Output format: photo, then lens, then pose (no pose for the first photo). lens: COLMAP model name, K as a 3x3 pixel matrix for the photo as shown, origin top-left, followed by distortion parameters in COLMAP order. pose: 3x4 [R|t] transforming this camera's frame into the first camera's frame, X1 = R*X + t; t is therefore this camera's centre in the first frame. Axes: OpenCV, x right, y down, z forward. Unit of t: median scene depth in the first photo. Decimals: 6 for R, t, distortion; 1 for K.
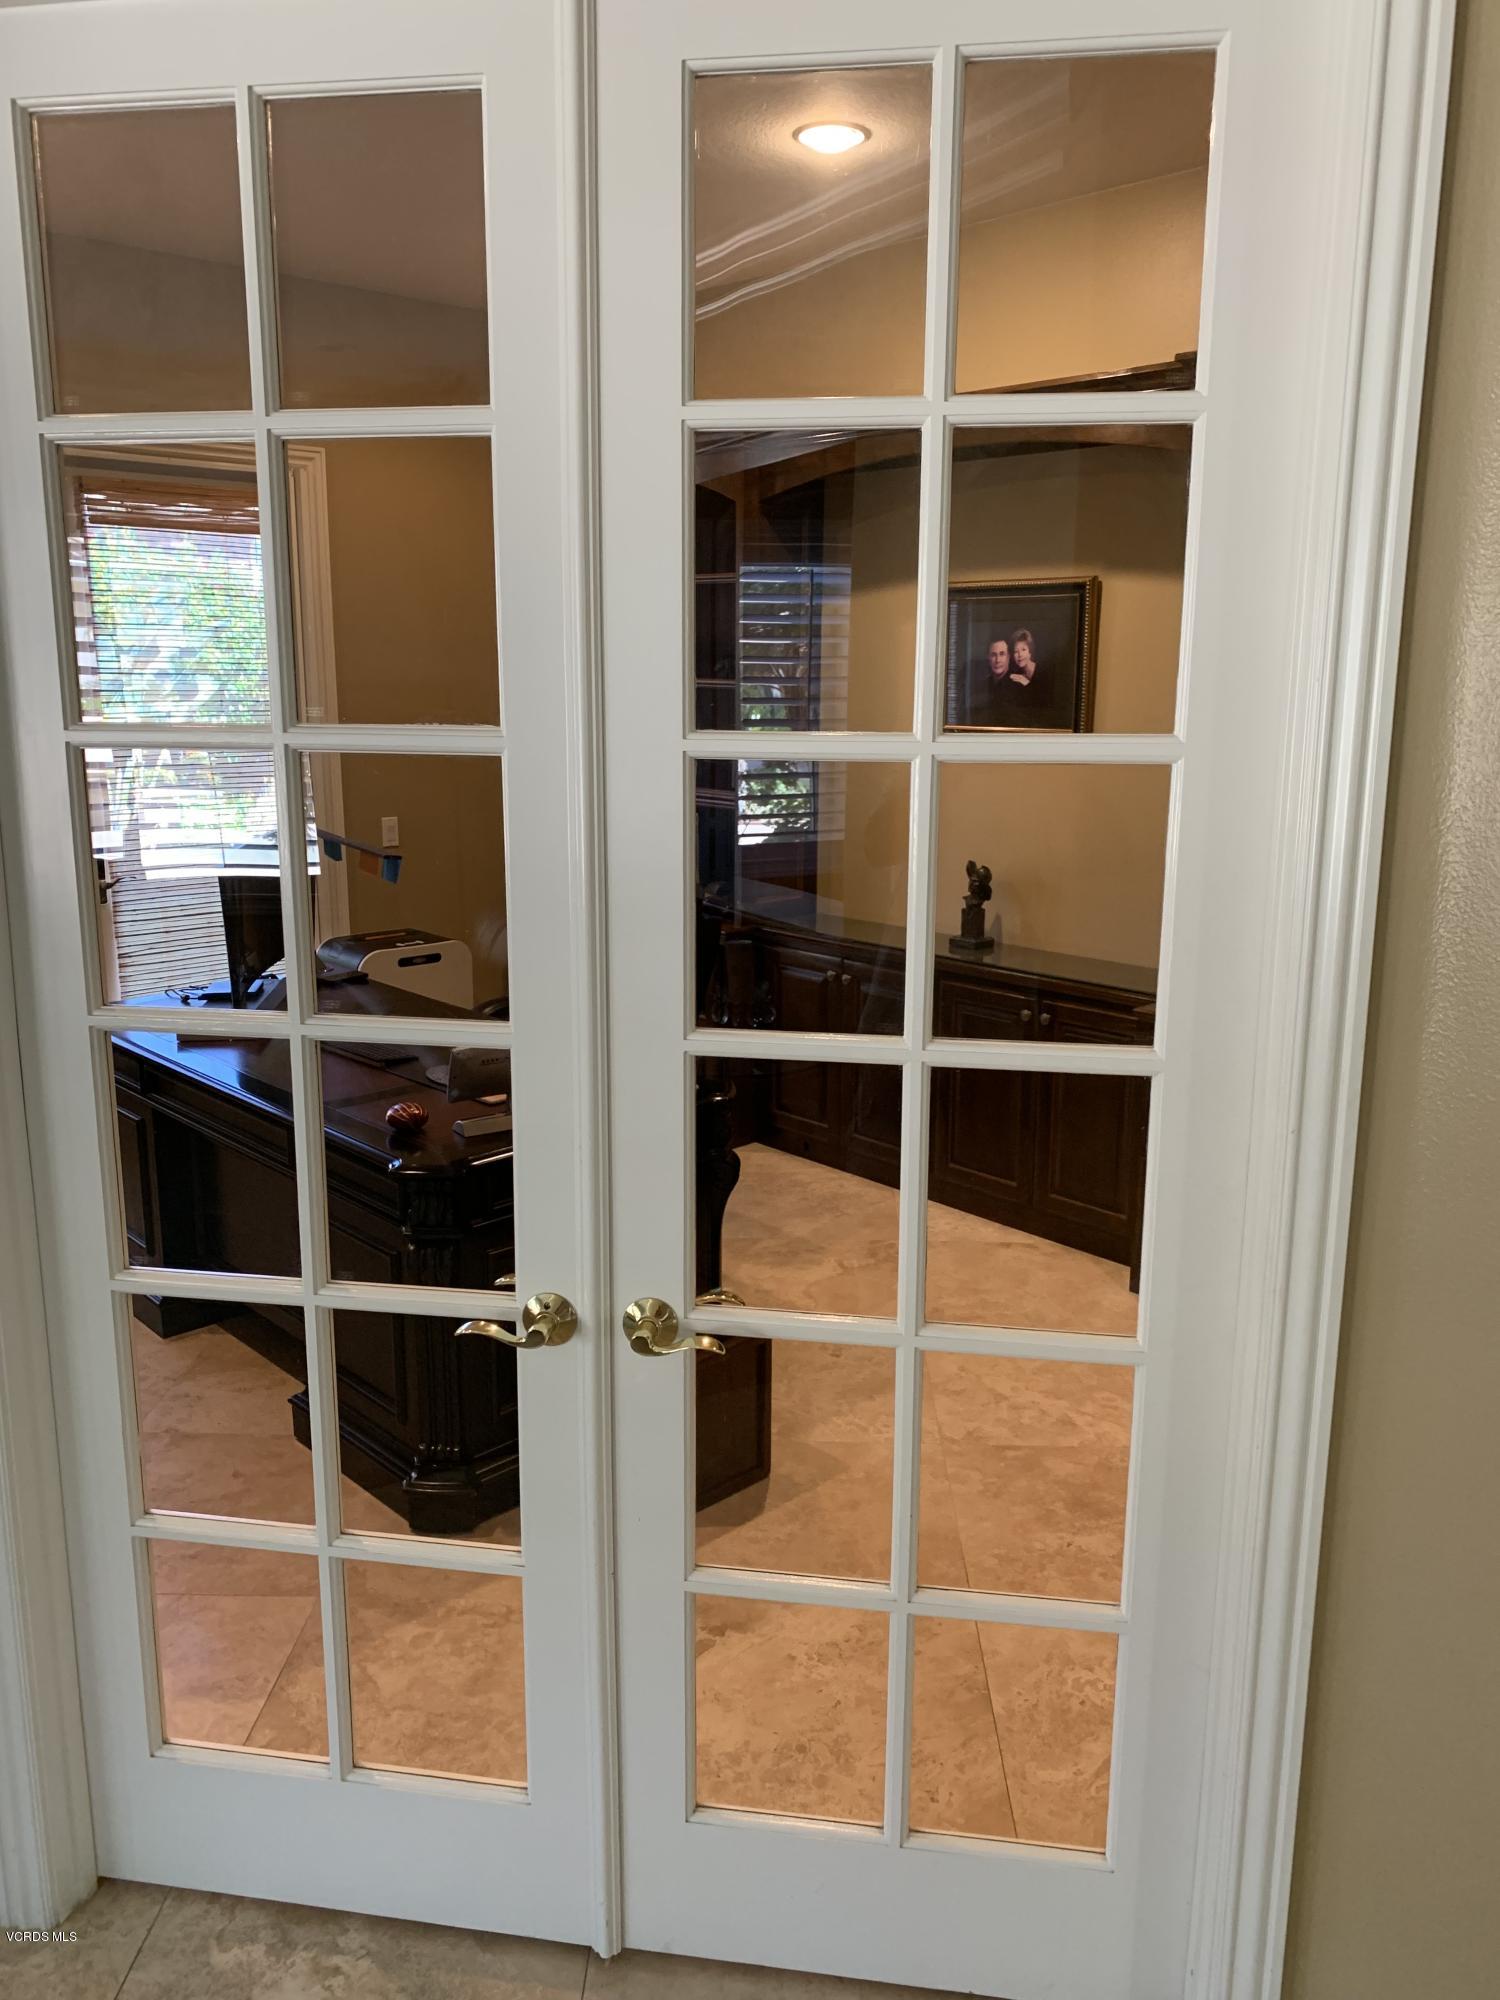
lens RADIAL K [[1577.1, 0, 751.0], [0, 1577.1, 995.7], [0, 0, 1]] dist [0.033574, -0.016707]
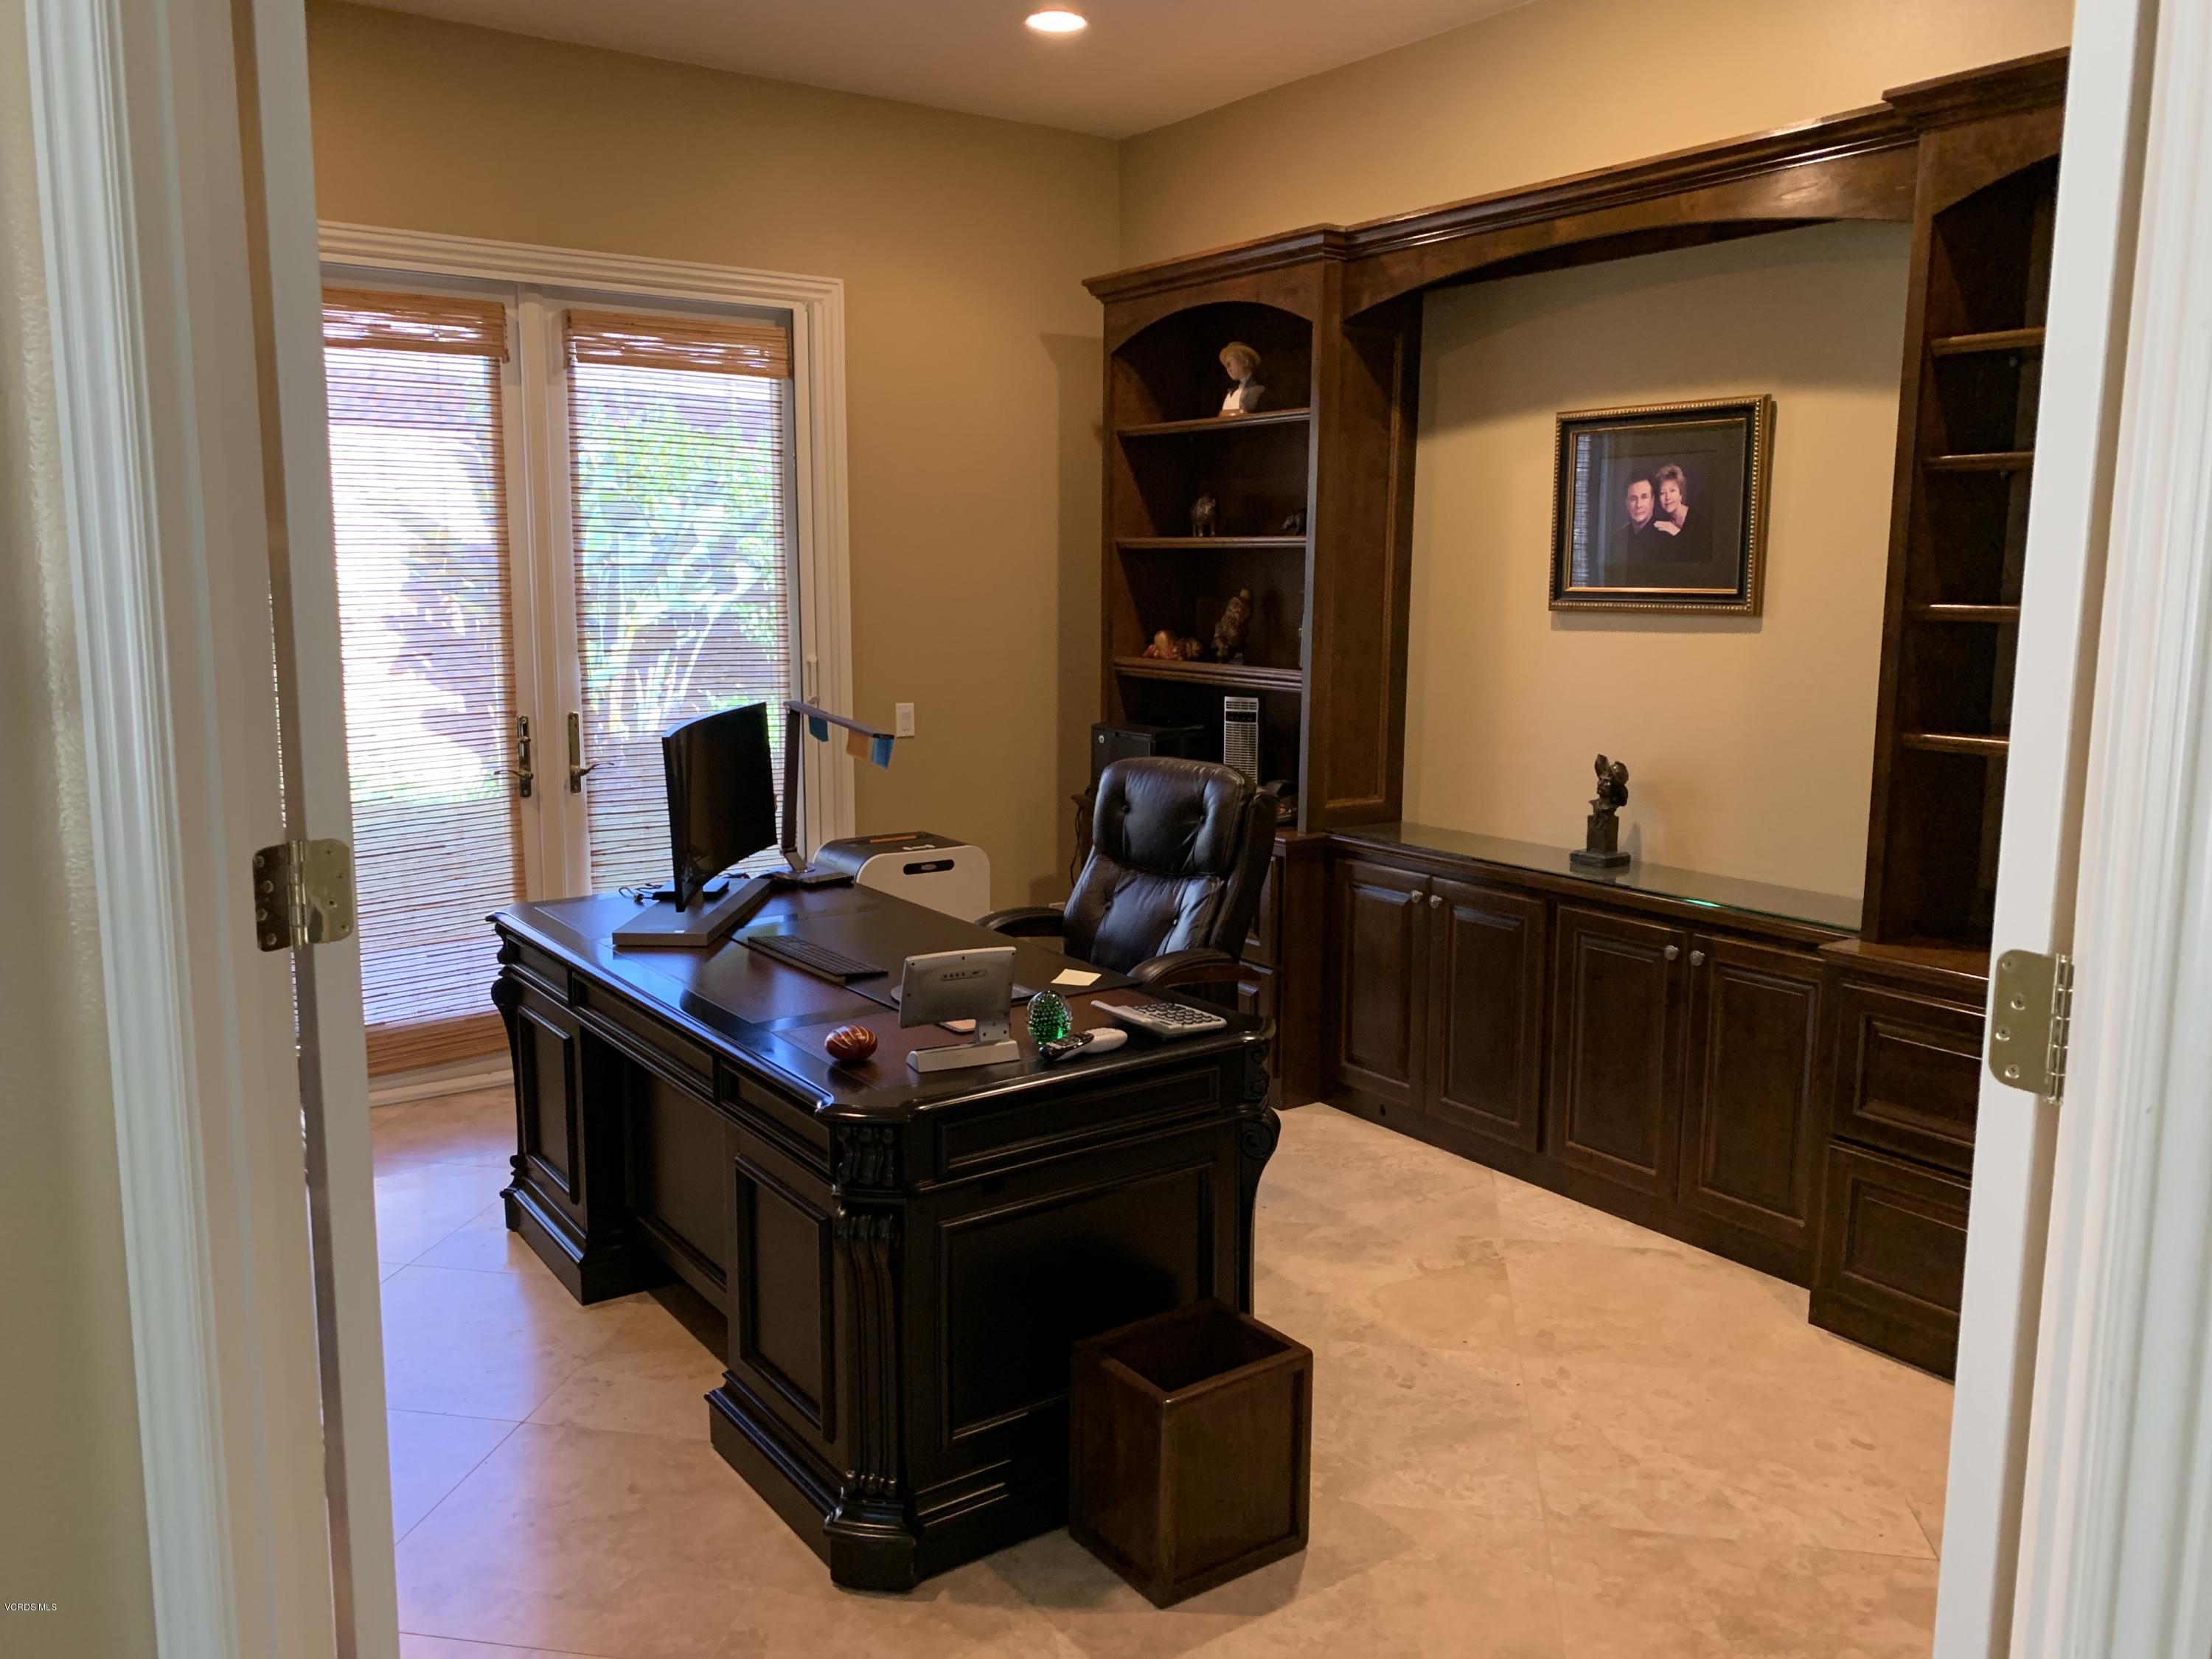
lens RADIAL K [[1744.3, 0, 1092.7], [0, 1744.3, 825.1], [0, 0, 1]] dist [0.033574, -0.016707]
pose [[0.988470, 0.022926, -0.149668, 0.022296], [-0.032610, 0.997507, -0.062574, 0.013511], [0.147861, 0.066733, 0.986754, 0.111663]]
